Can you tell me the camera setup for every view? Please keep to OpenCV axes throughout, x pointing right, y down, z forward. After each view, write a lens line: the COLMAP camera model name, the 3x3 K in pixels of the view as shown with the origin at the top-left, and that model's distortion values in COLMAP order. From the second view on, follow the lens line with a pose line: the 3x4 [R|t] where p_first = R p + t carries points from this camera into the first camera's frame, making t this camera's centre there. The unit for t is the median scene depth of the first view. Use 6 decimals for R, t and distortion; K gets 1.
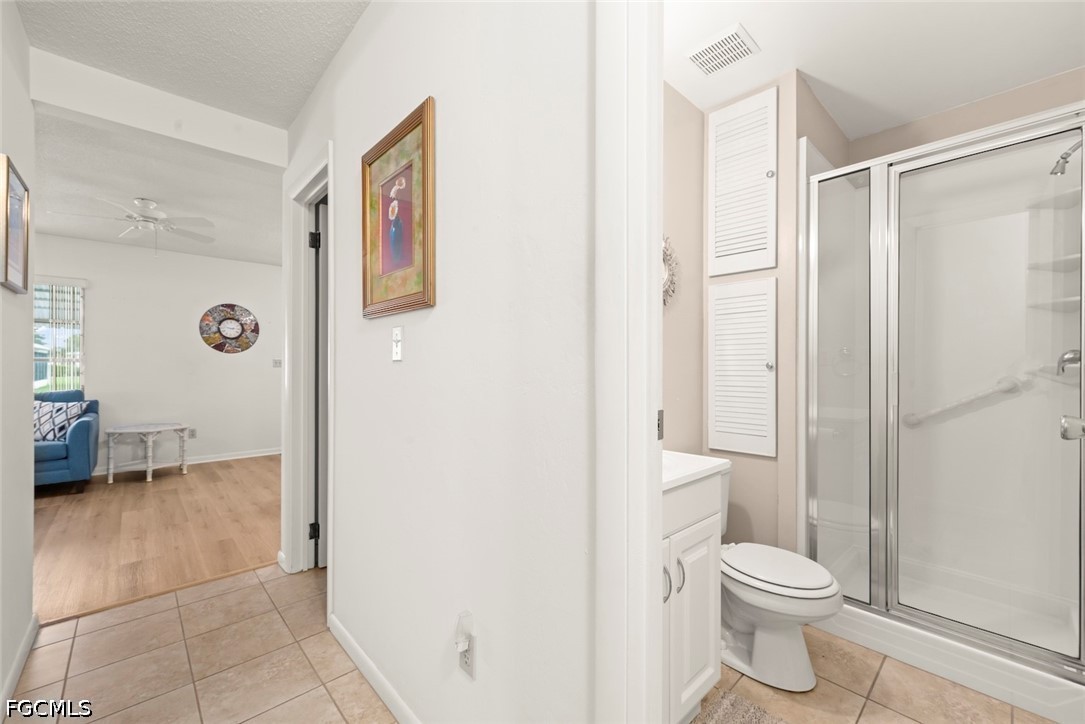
lens RADIAL K [[437.0, 0, 543.5], [0, 437.0, 364.4], [0, 0, 1]] dist [0.002120, 0.000294]
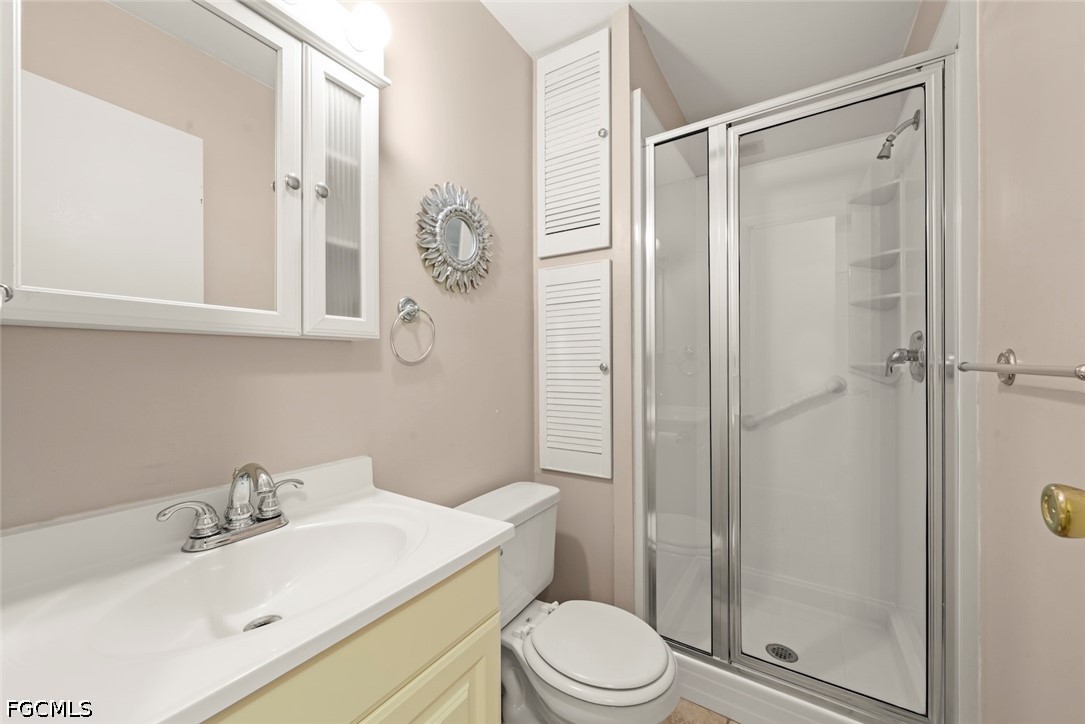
lens RADIAL K [[403.7, 0, 543.8], [0, 403.7, 359.4], [0, 0, 1]] dist [-0.002384, 0.000177]
pose [[0.969215, -0.005282, 0.246158, 0.224008], [0.006387, 0.999973, -0.003690, -0.009699], [-0.246131, 0.005148, 0.969223, 0.298401]]
